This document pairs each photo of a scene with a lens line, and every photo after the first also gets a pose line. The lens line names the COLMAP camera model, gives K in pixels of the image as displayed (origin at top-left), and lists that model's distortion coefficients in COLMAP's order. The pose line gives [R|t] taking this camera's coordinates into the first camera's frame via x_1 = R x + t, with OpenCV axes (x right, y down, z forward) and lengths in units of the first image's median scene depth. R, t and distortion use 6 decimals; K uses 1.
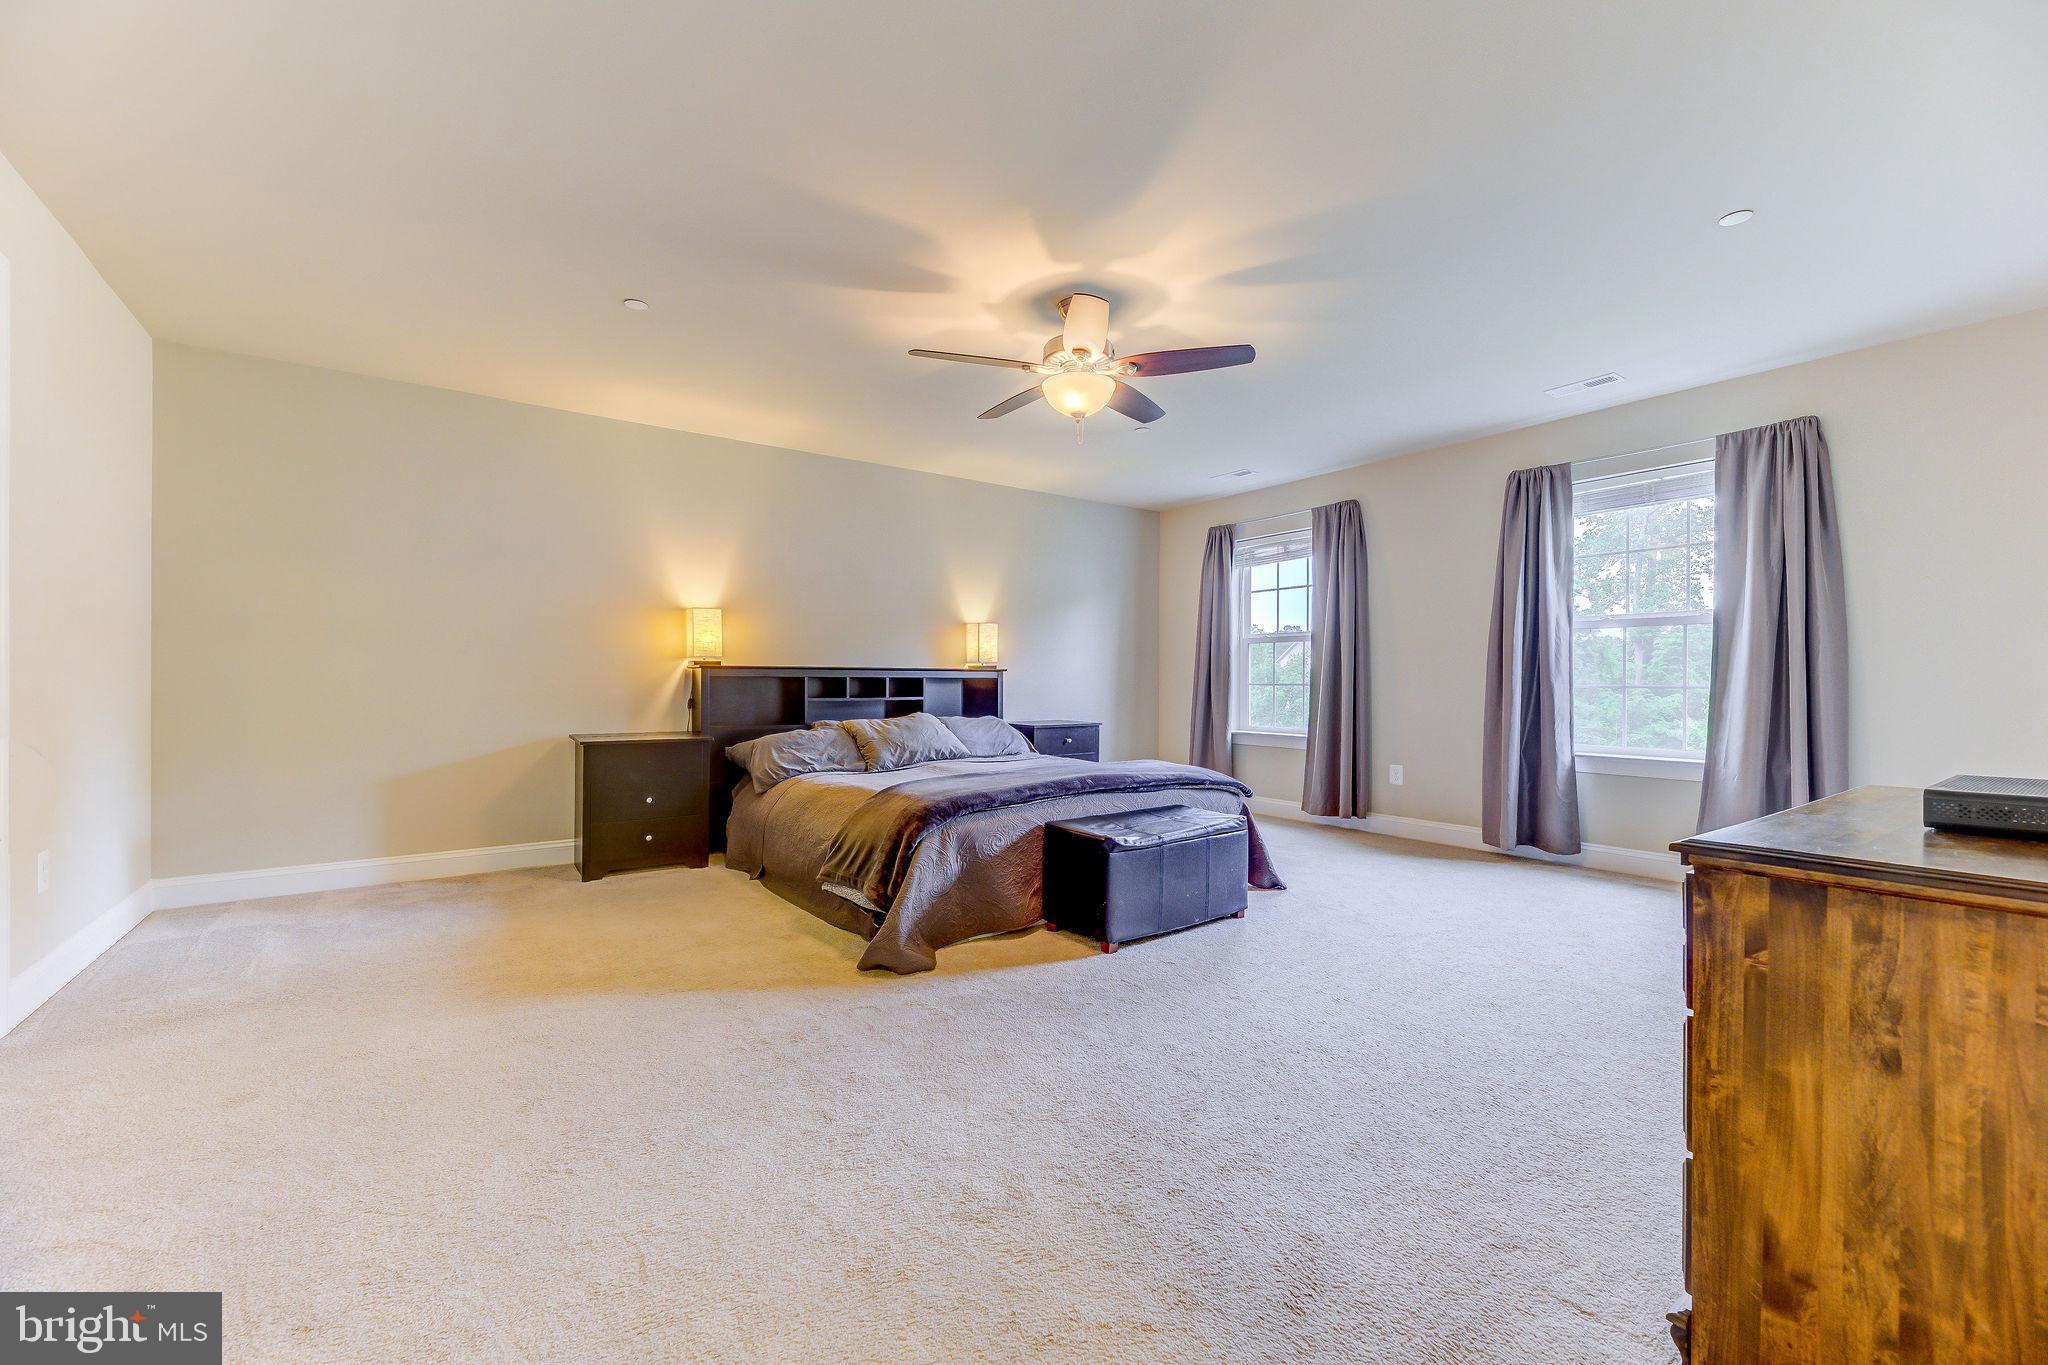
lens RADIAL K [[843.8, 0, 1027.9], [0, 843.8, 682.1], [0, 0, 1]] dist [0.018561, -0.001622]
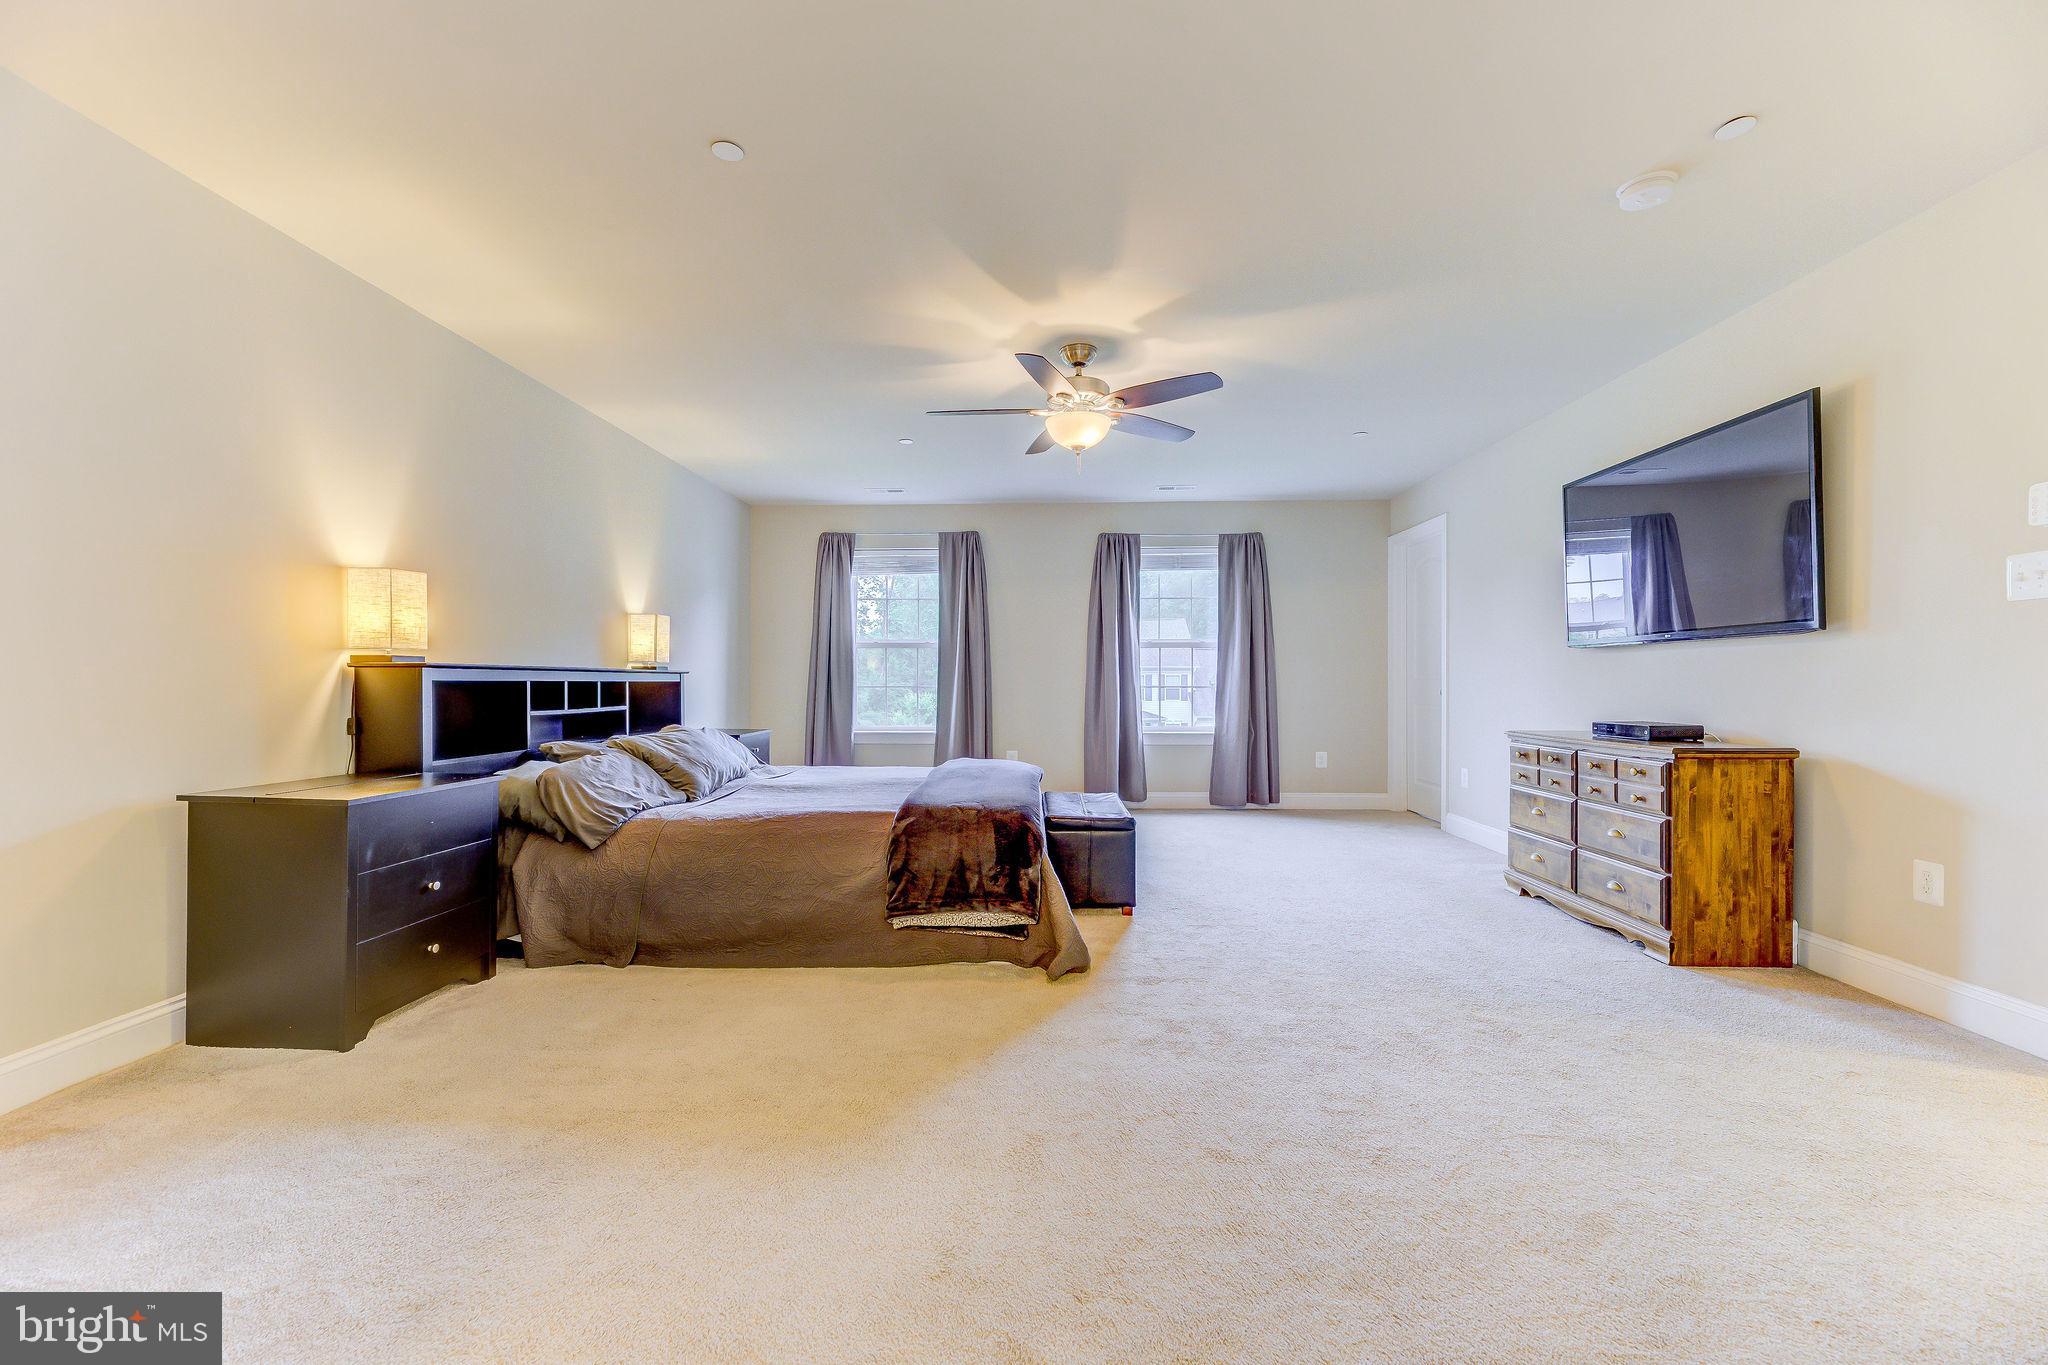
lens RADIAL K [[843.8, 0, 1034.5], [0, 843.8, 684.6], [0, 0, 1]] dist [0.018561, -0.001622]
pose [[0.597447, -0.005734, 0.801888, -0.914997], [0.003542, 0.999984, 0.004511, -0.007815], [-0.801900, 0.000145, 0.597458, 0.394338]]
